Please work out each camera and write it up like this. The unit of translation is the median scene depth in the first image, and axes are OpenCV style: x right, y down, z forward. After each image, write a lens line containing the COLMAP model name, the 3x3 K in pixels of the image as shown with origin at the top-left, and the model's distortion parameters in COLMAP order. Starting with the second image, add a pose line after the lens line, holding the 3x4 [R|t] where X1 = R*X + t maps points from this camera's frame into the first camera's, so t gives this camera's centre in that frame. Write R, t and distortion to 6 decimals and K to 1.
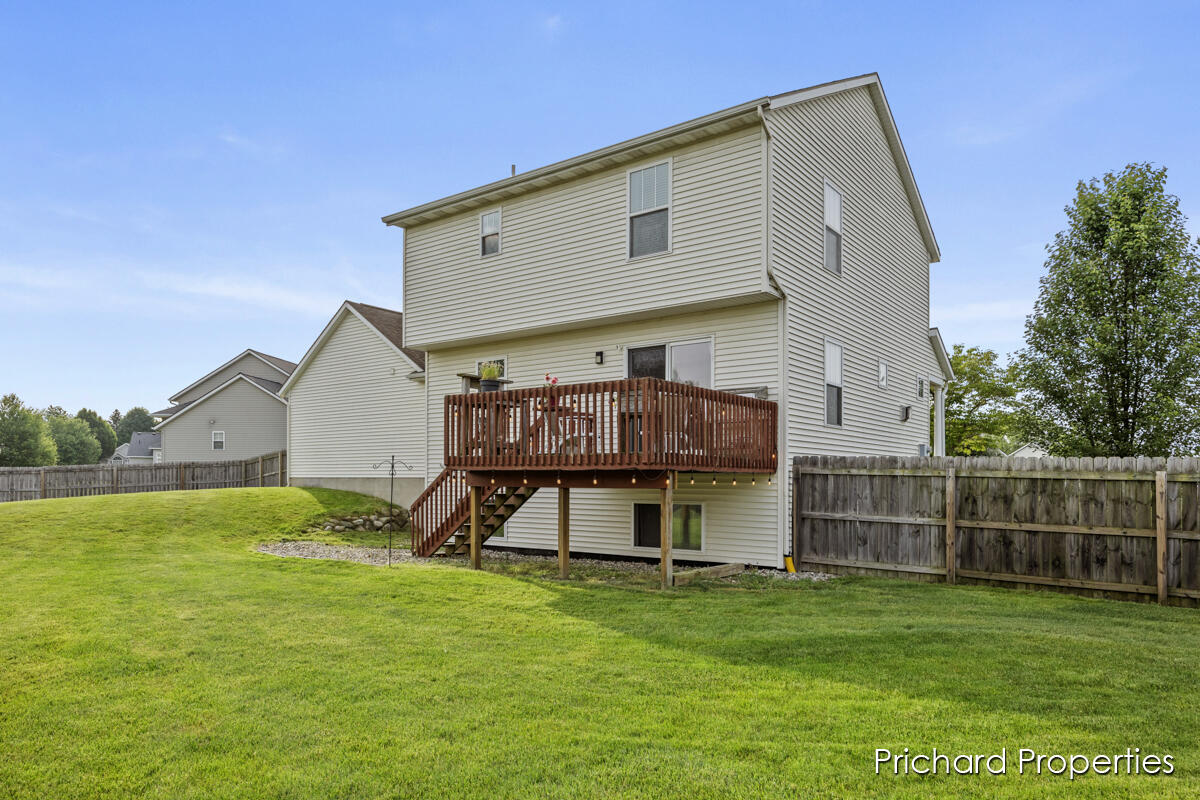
lens RADIAL K [[778.7, 0, 603.5], [0, 778.7, 483.3], [0, 0, 1]] dist [-0.003723, 0.003613]
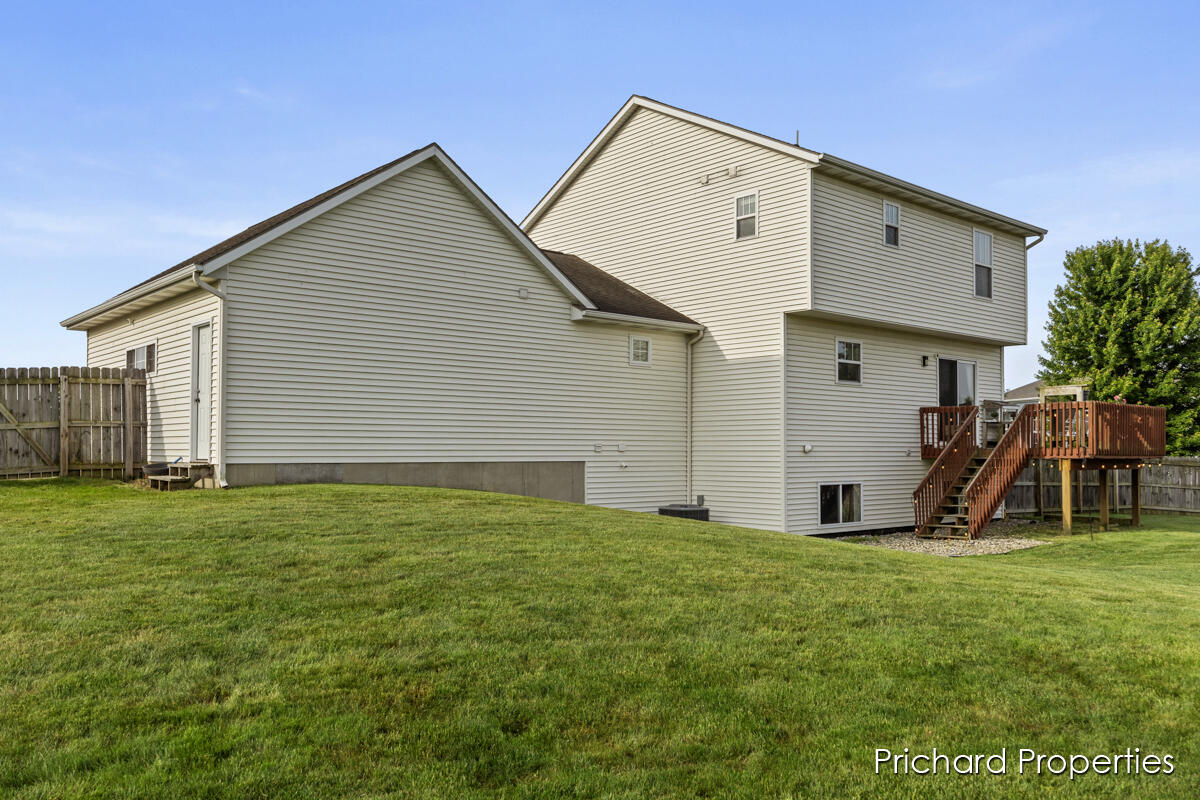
lens RADIAL K [[958.6, 0, 594.1], [0, 958.6, 428.5], [0, 0, 1]] dist [0.006906, 0.010708]
pose [[0.203977, 0.017823, 0.978814, -1.868475], [-0.001569, 0.999839, -0.017878, -0.036776], [-0.978974, 0.002111, 0.203972, 1.441110]]
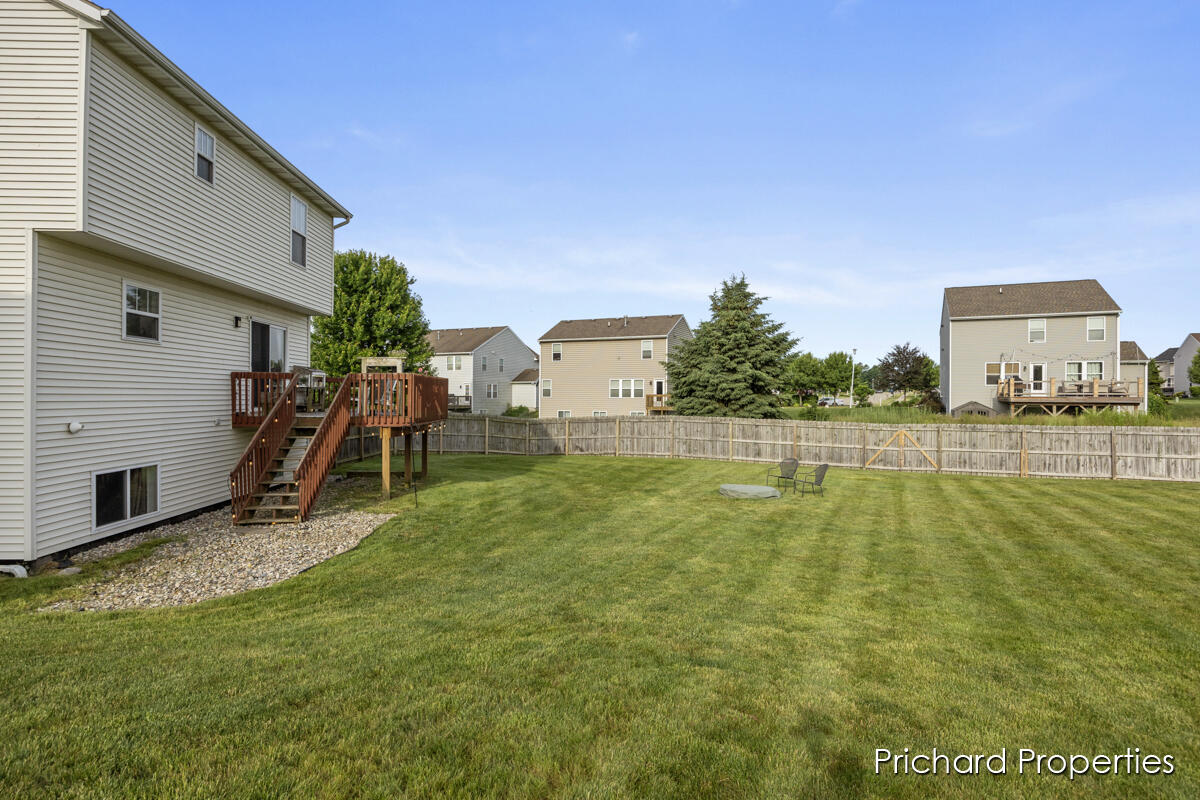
lens RADIAL K [[629.1, 0, 603.8], [0, 629.1, 393.6], [0, 0, 1]] dist [-0.006747, -0.004182]
pose [[-0.648430, -0.006482, 0.761247, -1.236676], [-0.009983, 0.999950, 0.000010, -0.077600], [-0.761209, -0.007593, -0.648462, 1.422505]]
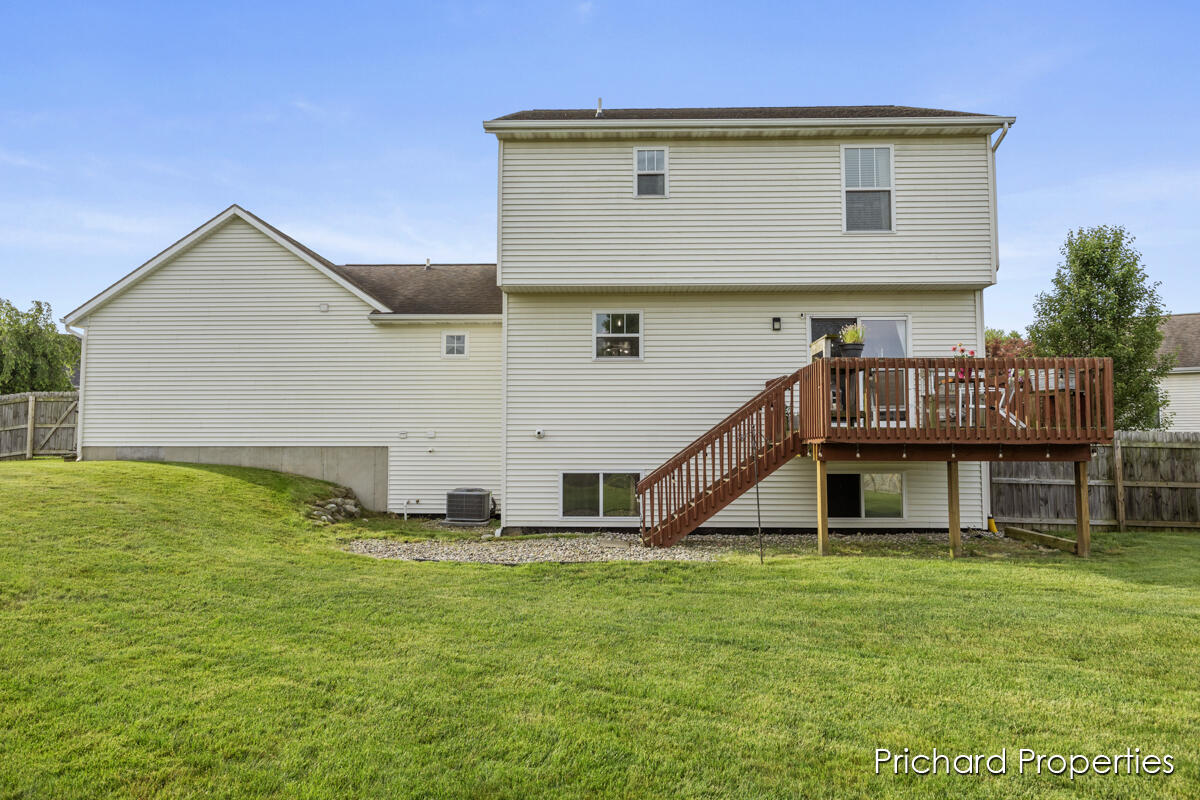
lens RADIAL K [[741.7, 0, 609.4], [0, 741.7, 396.8], [0, 0, 1]] dist [-0.000919, 0.002074]
pose [[0.810882, 0.029595, 0.584460, -0.854429], [0.004918, 0.998341, -0.057375, -0.022587], [-0.585189, 0.049398, 0.809391, 0.456304]]
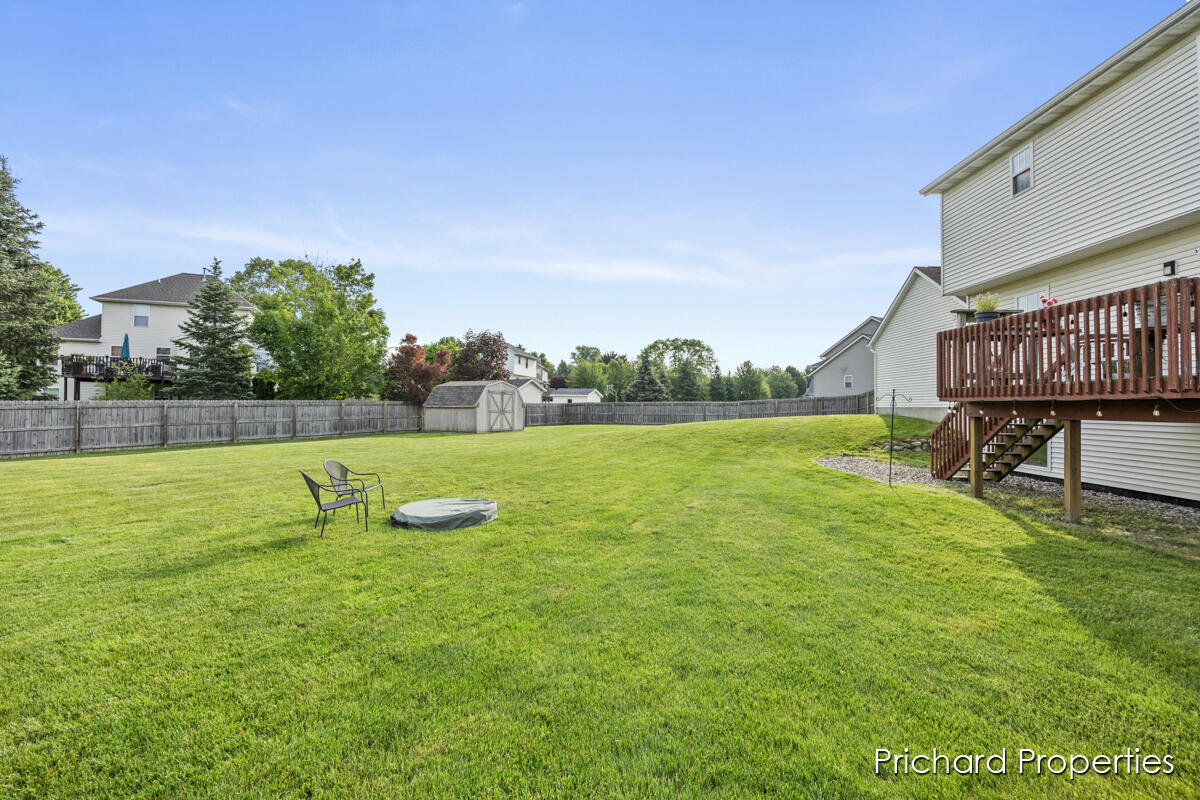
lens RADIAL K [[524.1, 0, 601.3], [0, 524.1, 398.7], [0, 0, 1]] dist [-0.015128, 0.000080]
pose [[0.580634, -0.015493, -0.814018, 0.108698], [-0.003004, 0.999771, -0.021172, -0.003988], [0.814159, 0.014739, 0.580454, 0.194040]]
